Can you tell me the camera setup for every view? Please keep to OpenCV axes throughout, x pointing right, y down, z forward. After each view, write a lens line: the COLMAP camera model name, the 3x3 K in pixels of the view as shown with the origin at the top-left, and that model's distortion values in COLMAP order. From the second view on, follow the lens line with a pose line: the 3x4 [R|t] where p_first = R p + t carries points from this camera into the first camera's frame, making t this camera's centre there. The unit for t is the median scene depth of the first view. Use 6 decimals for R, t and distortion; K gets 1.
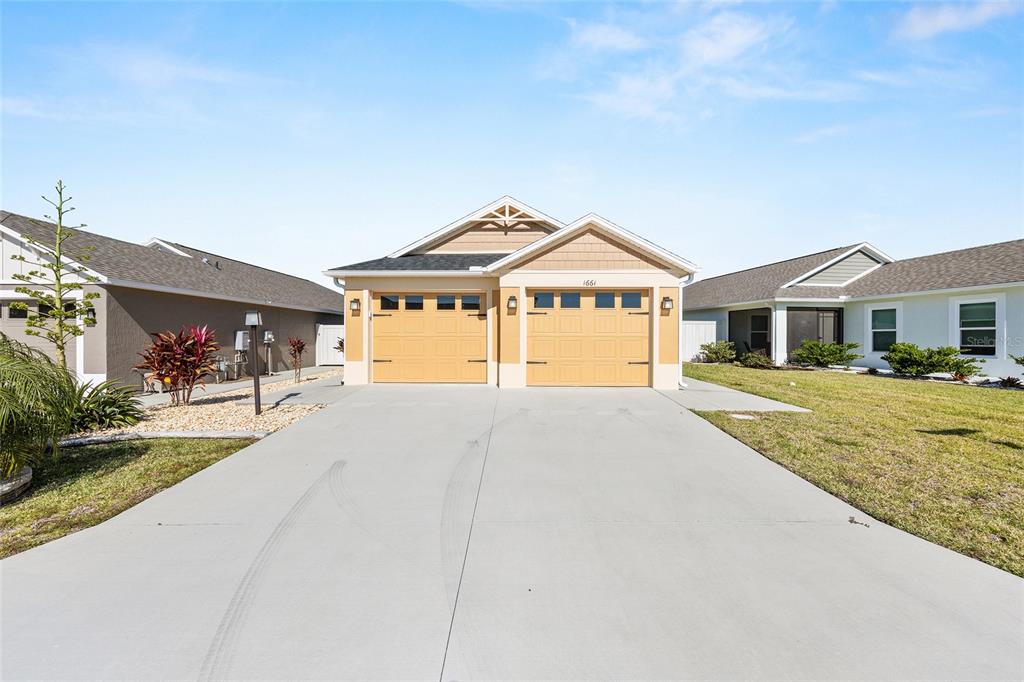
lens RADIAL K [[410.5, 0, 512.0], [0, 410.5, 341.0], [0, 0, 1]] dist [-0.000390, 0.000119]
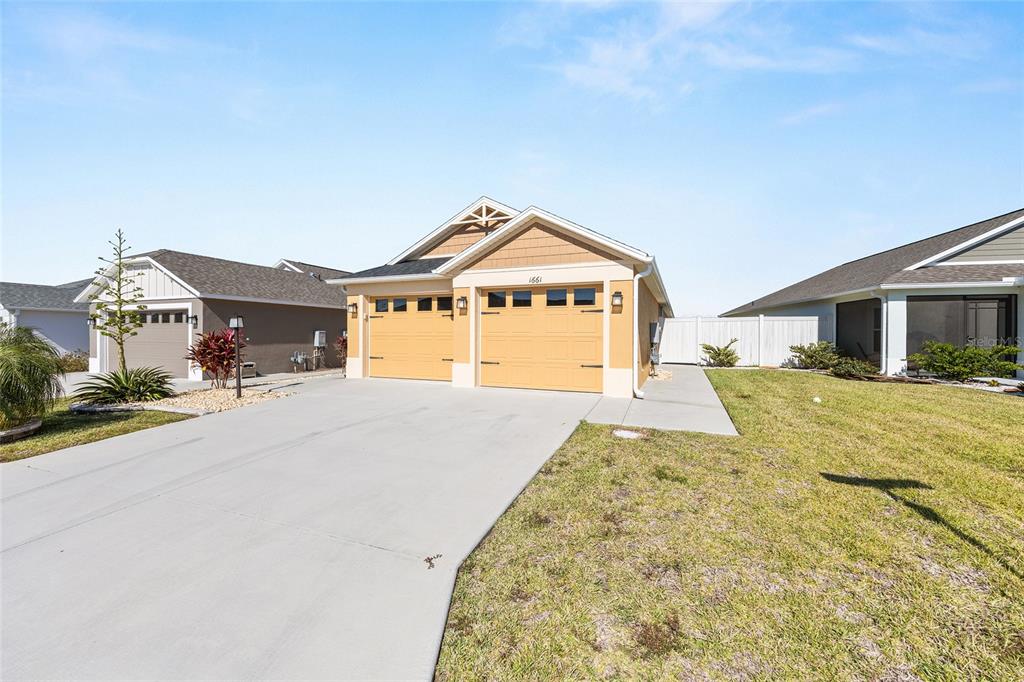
lens RADIAL K [[412.7, 0, 511.6], [0, 412.7, 334.4], [0, 0, 1]] dist [-0.000507, -0.000014]
pose [[0.930378, 0.001108, -0.366599, 0.439615], [-0.004925, 0.999943, -0.009475, -0.006385], [0.366568, 0.010620, 0.930331, 0.089327]]
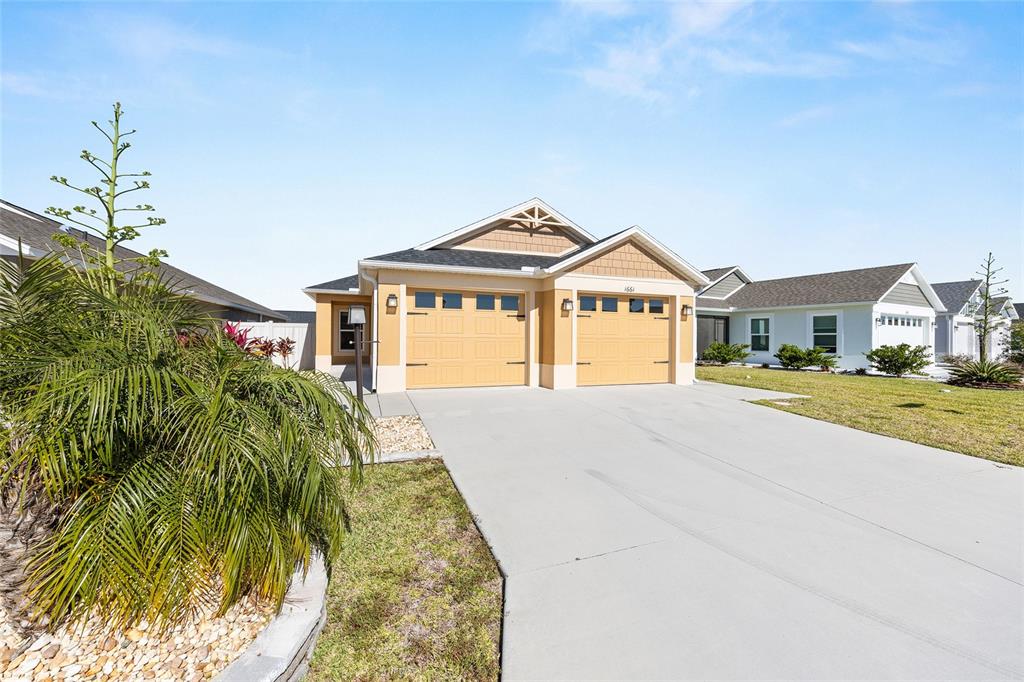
lens RADIAL K [[410.5, 0, 512.0], [0, 410.5, 341.0], [0, 0, 1]] dist [-0.000390, 0.000119]
pose [[0.932007, 0.002679, 0.362429, -0.447501], [-0.002196, 0.999996, -0.001746, -0.001800], [-0.362432, 0.000831, 0.932010, 0.090081]]
